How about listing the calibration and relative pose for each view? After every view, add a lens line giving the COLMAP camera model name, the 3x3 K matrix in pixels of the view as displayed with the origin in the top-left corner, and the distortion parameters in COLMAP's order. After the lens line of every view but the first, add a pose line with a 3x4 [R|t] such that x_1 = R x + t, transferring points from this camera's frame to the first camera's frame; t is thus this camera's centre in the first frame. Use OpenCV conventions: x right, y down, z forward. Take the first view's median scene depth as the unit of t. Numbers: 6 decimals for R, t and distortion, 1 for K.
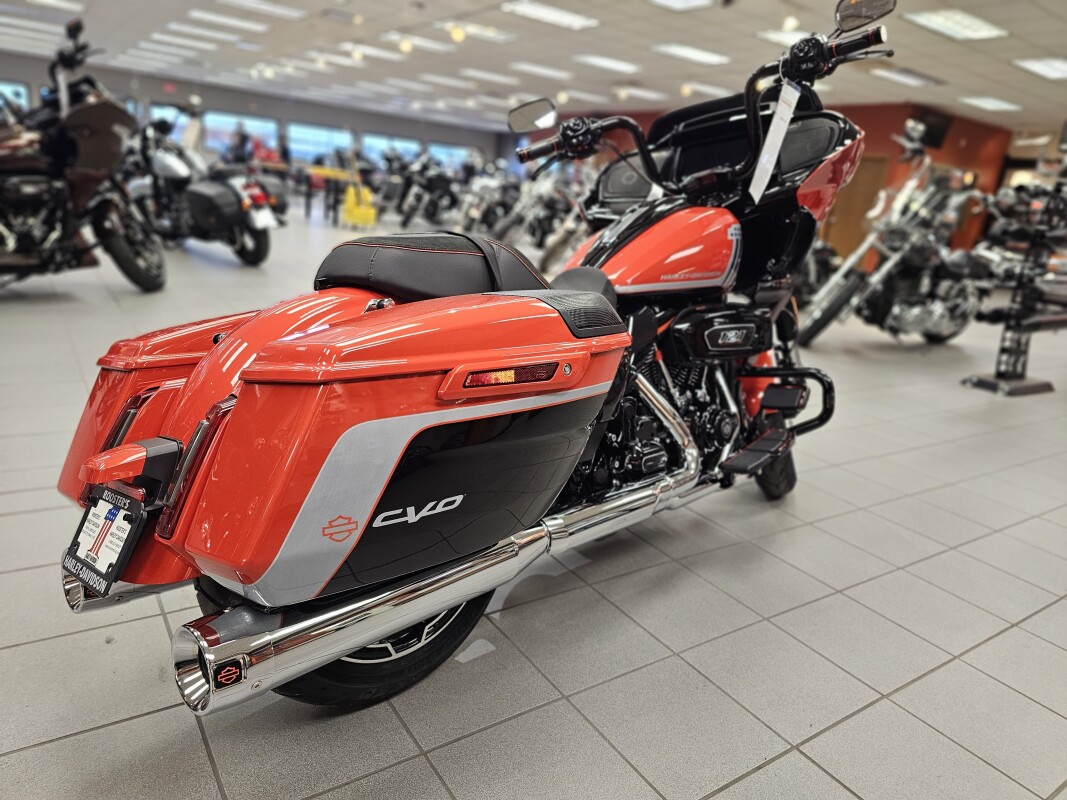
lens RADIAL K [[717.8, 0, 533.5], [0, 717.8, 400.0], [0, 0, 1]] dist [0.049294, -0.042851]
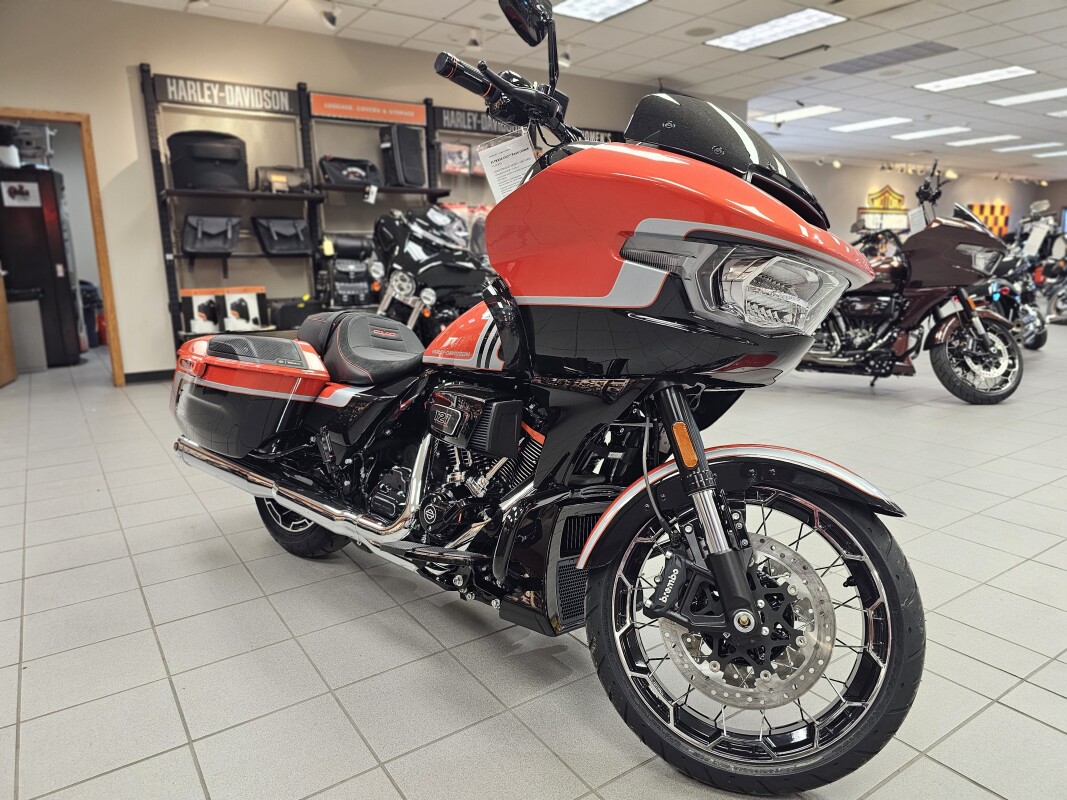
lens RADIAL K [[717.8, 0, 533.5], [0, 717.8, 400.0], [0, 0, 1]] dist [0.049294, -0.042851]
pose [[-0.009296, 0.089623, -0.995932, 2.294944], [-0.266012, 0.959865, 0.088860, -0.429255], [0.963925, 0.265756, 0.014918, 2.078150]]
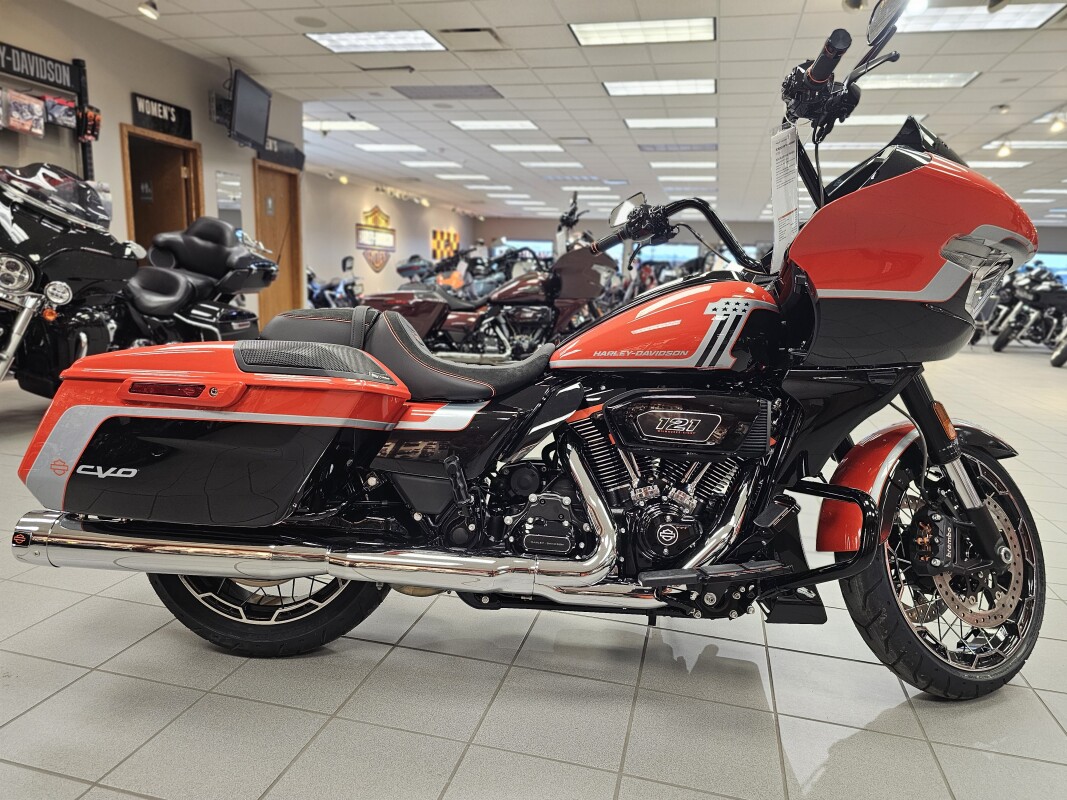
lens RADIAL K [[720.8, 0, 531.4], [0, 720.8, 407.3], [0, 0, 1]] dist [0.052844, -0.042133]
pose [[0.656869, 0.056252, -0.751903, 1.518574], [-0.180814, 0.979867, -0.084654, -0.009548], [0.732004, 0.191561, 0.653816, 0.598755]]
